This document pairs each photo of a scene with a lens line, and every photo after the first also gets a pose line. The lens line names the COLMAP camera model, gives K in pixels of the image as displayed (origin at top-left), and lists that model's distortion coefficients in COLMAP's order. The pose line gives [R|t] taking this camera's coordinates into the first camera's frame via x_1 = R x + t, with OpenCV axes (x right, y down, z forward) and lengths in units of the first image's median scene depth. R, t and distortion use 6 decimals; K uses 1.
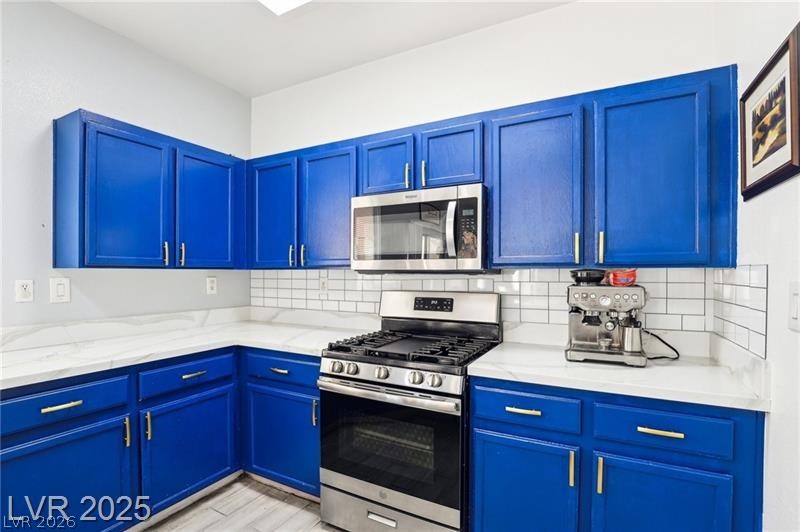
lens RADIAL K [[376.9, 0, 411.1], [0, 376.9, 277.6], [0, 0, 1]] dist [-0.031757, 0.002763]
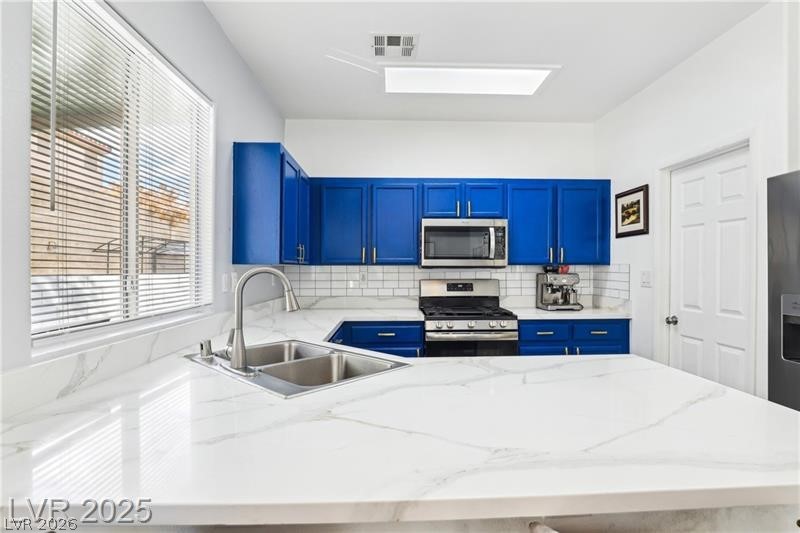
lens RADIAL K [[407.8, 0, 403.9], [0, 407.8, 269.0], [0, 0, 1]] dist [-0.022036, -0.000312]
pose [[0.865644, -0.003834, 0.500646, -1.252833], [0.008993, 0.999928, -0.007892, 0.005657], [-0.500580, 0.011334, 0.865616, -0.476830]]
